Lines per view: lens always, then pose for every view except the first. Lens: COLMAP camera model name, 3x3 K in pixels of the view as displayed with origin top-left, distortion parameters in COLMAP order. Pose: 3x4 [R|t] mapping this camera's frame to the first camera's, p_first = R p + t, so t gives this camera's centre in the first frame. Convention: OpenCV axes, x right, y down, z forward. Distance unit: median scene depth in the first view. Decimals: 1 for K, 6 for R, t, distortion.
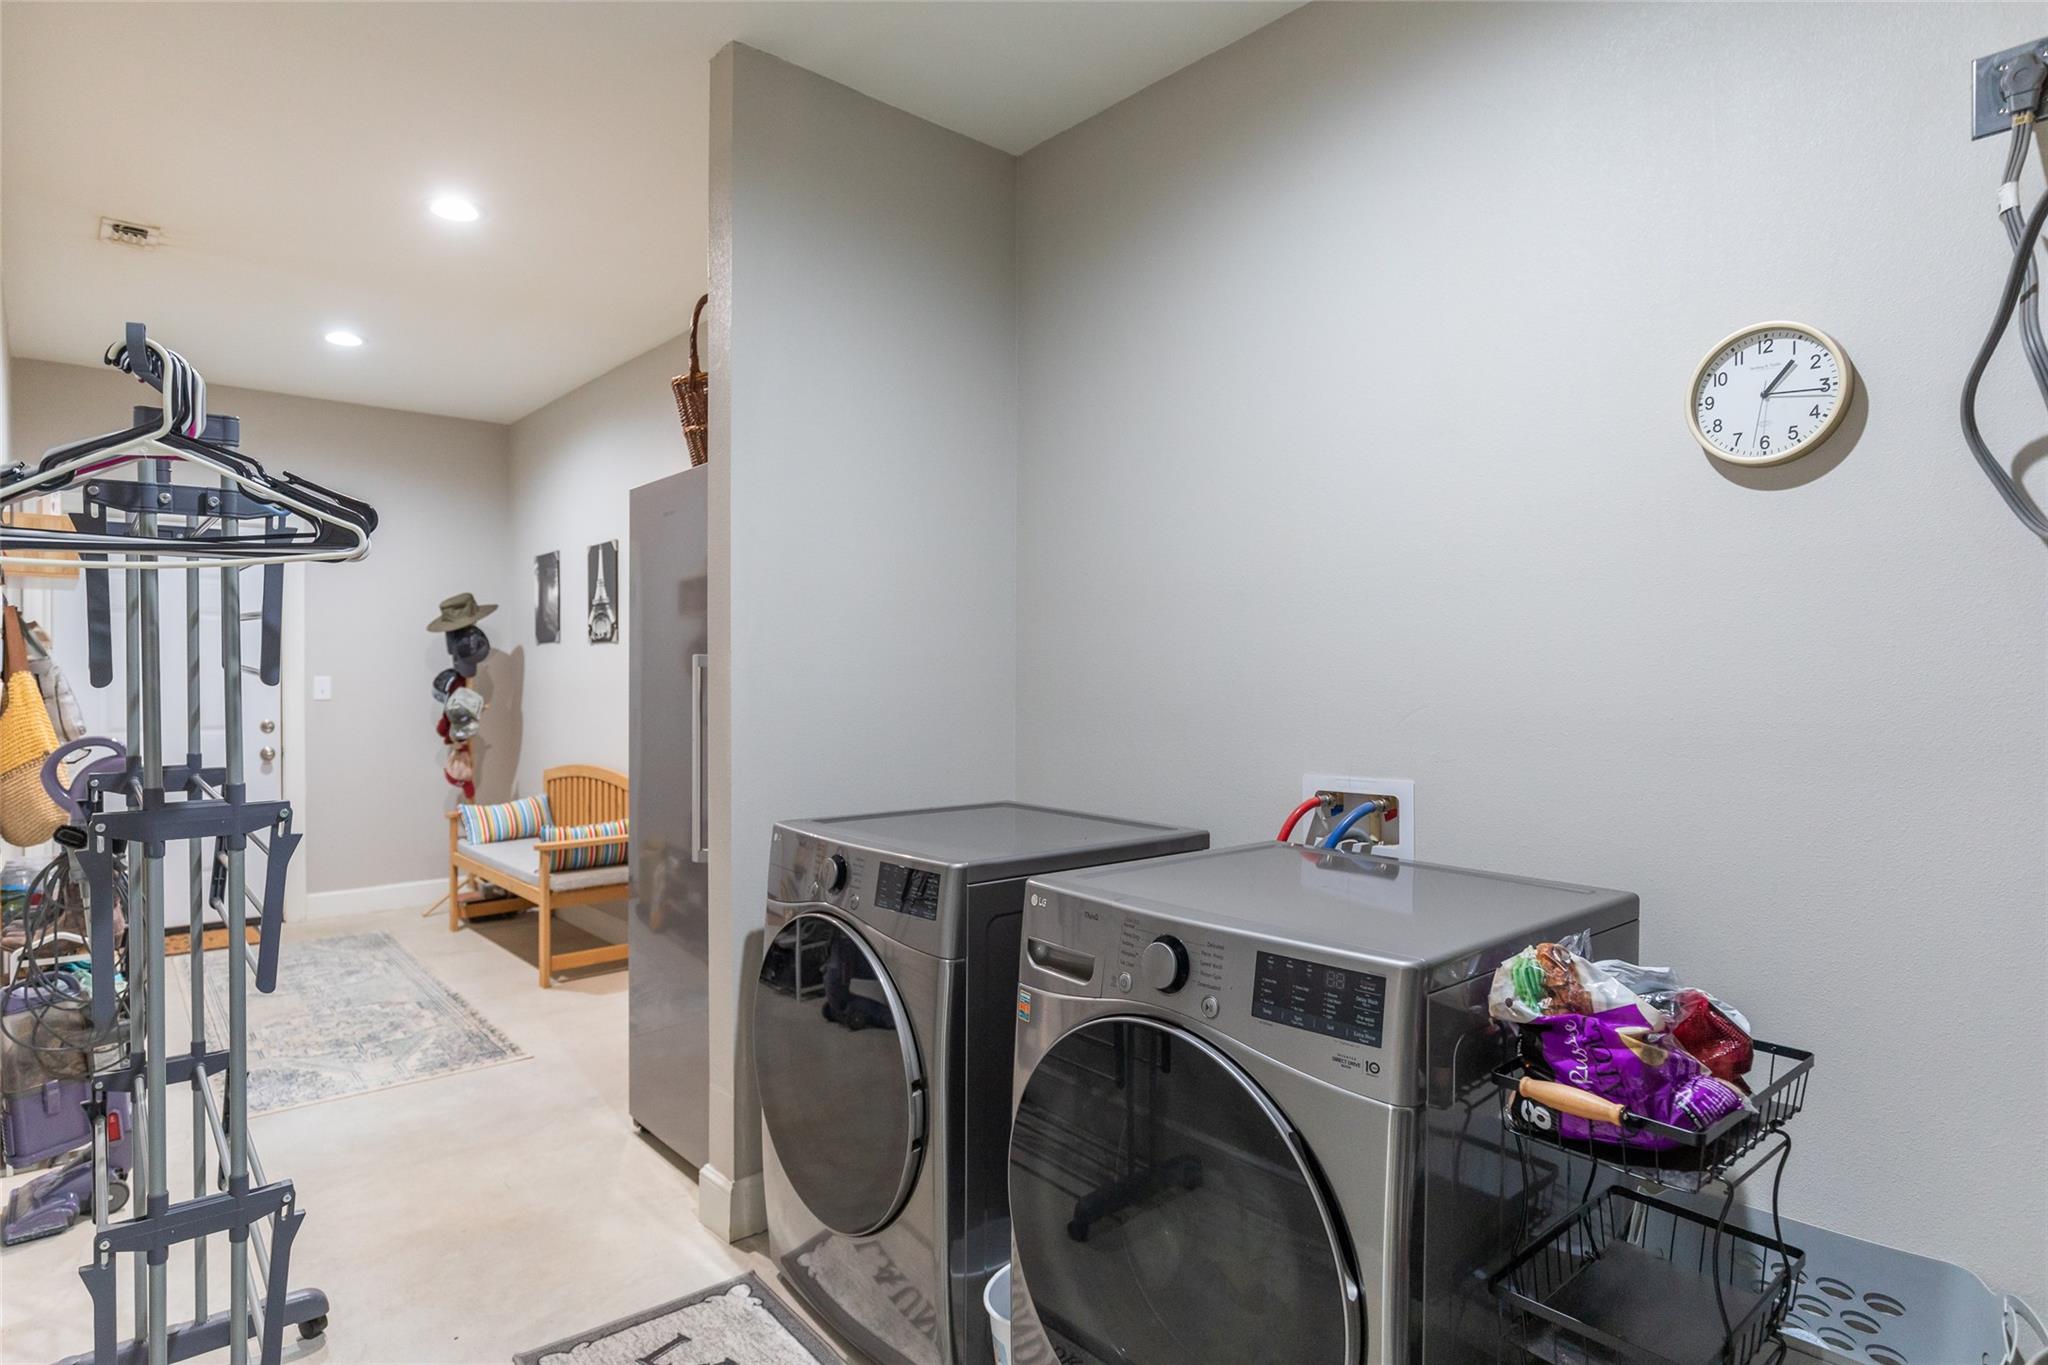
lens RADIAL K [[1124.5, 0, 1024.0], [0, 1124.5, 681.8], [0, 0, 1]] dist [-0.000469, -0.000228]
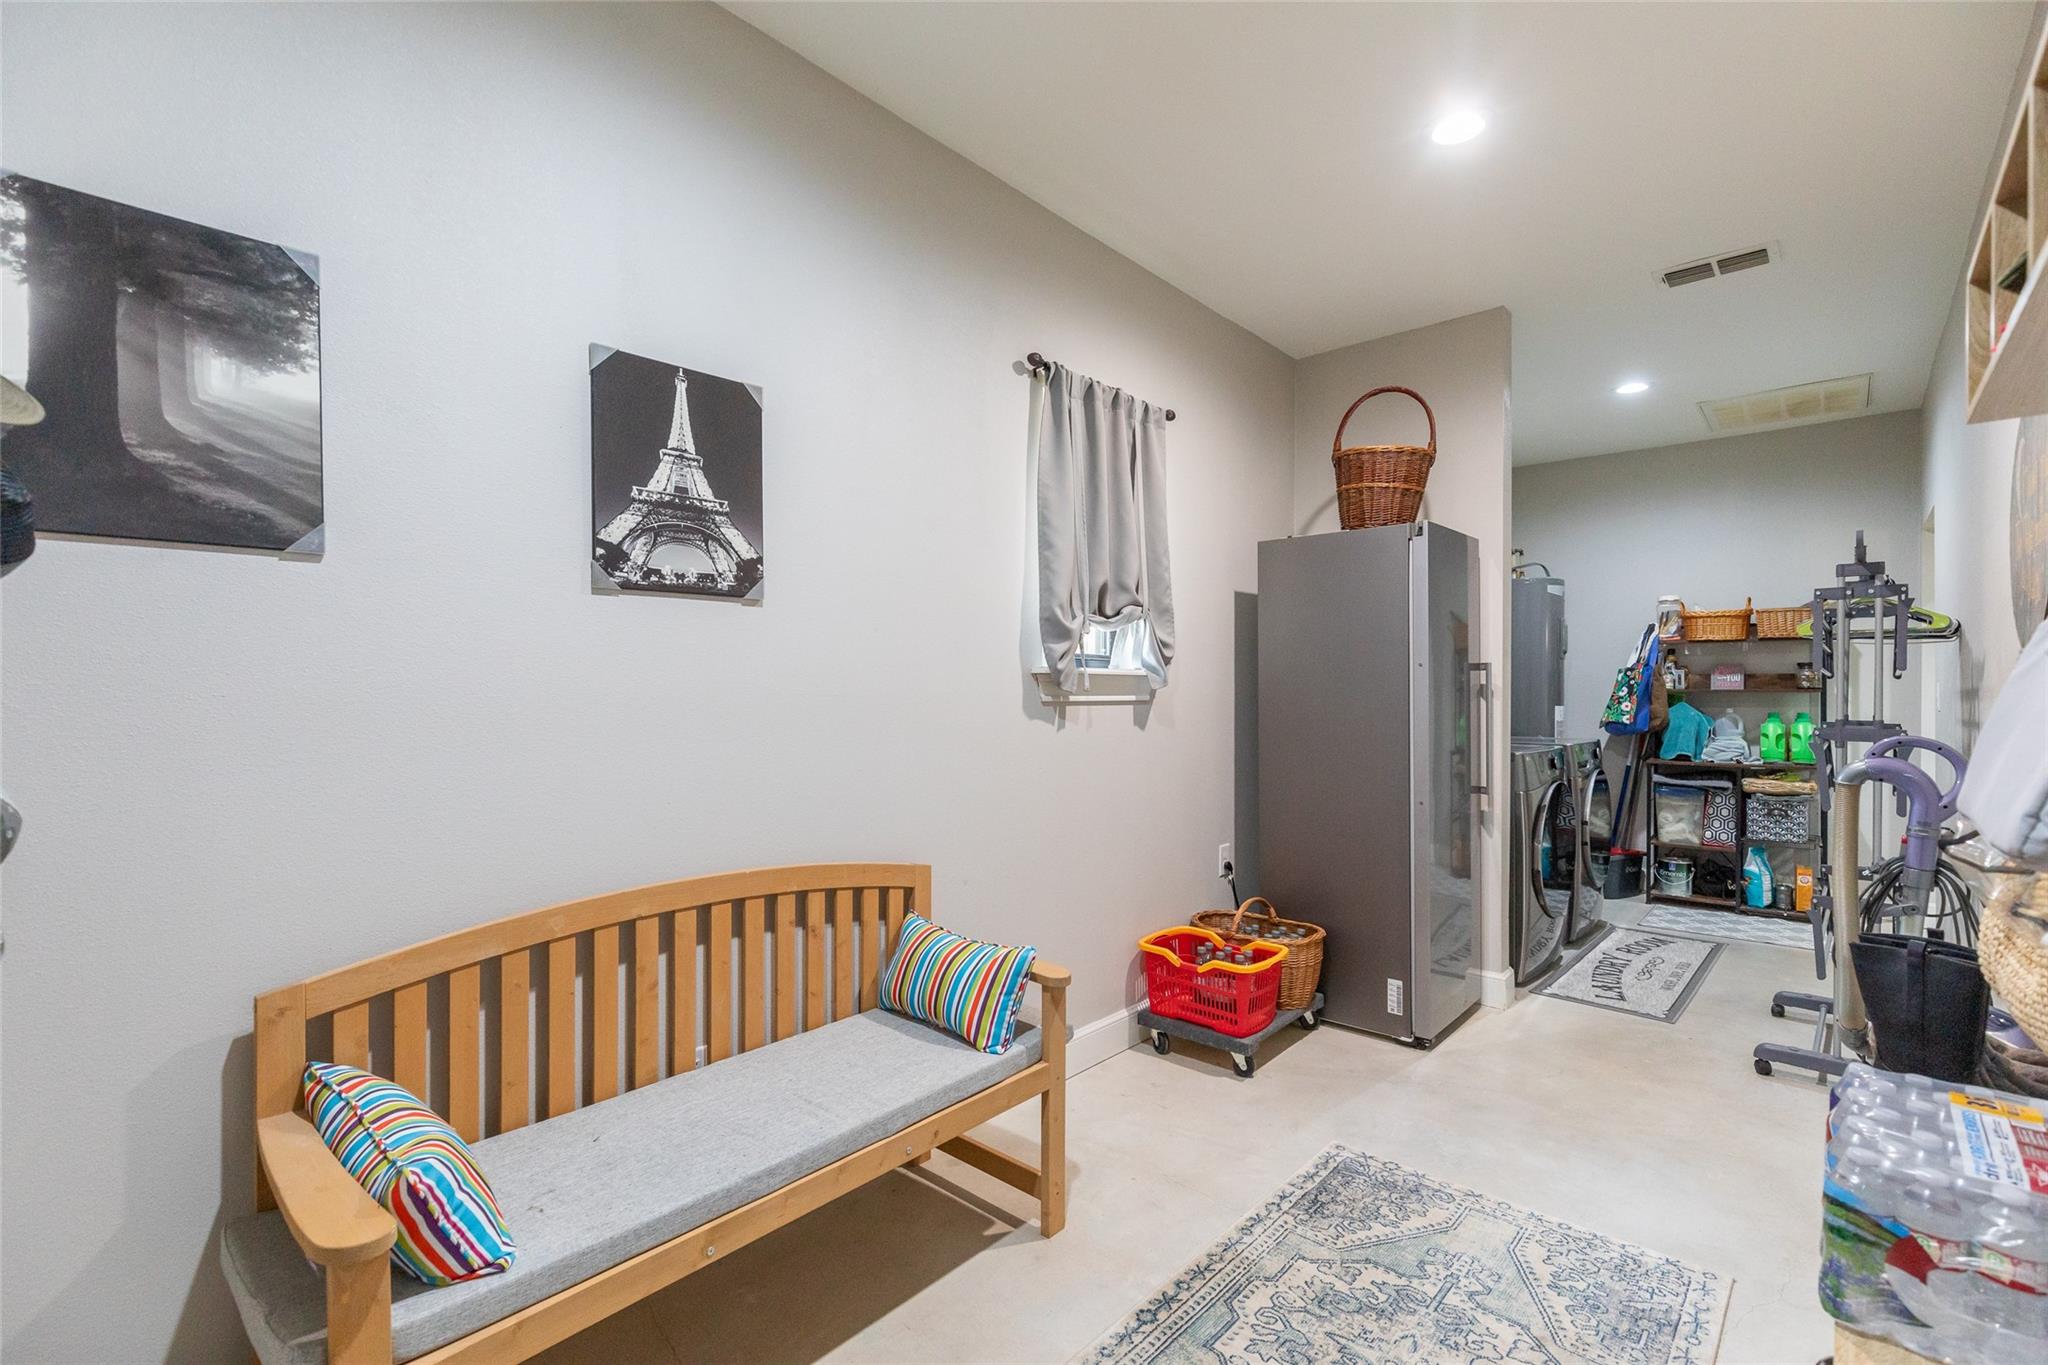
lens RADIAL K [[925.3, 0, 1022.9], [0, 925.3, 688.5], [0, 0, 1]] dist [0.011224, -0.002354]
pose [[-0.133521, 0.000358, 0.991046, -1.019275], [0.009626, 0.999953, 0.000936, 0.004005], [-0.990999, 0.009664, -0.133518, 1.246850]]
